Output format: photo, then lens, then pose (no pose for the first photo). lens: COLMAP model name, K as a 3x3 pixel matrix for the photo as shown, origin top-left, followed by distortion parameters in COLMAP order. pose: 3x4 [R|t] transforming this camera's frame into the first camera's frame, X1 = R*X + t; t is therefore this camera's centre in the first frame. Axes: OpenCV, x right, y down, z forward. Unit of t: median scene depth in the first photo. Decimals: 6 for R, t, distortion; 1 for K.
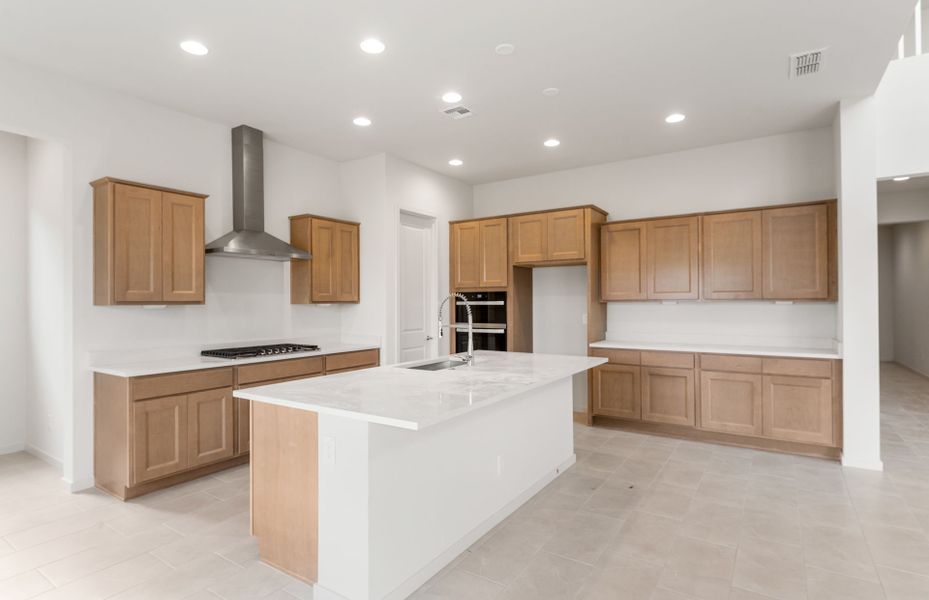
lens RADIAL K [[492.5, 0, 471.6], [0, 492.5, 298.1], [0, 0, 1]] dist [0.014395, -0.000546]
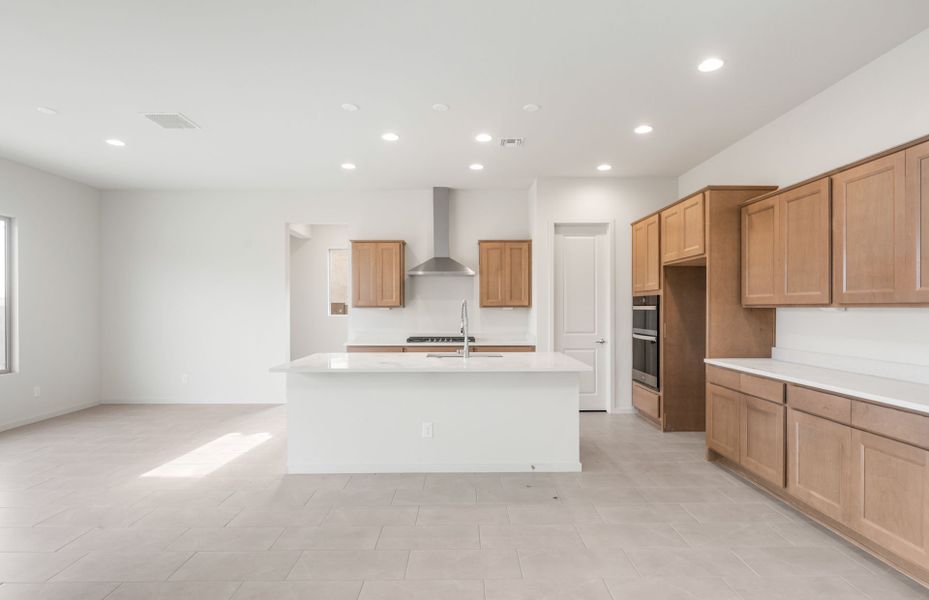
lens RADIAL K [[492.5, 0, 447.9], [0, 492.5, 311.5], [0, 0, 1]] dist [0.014395, -0.000546]
pose [[0.528134, 0.012233, -0.849073, 0.722711], [0.008044, 0.999779, 0.019407, -0.004444], [0.849123, -0.017079, 0.527920, 0.215428]]
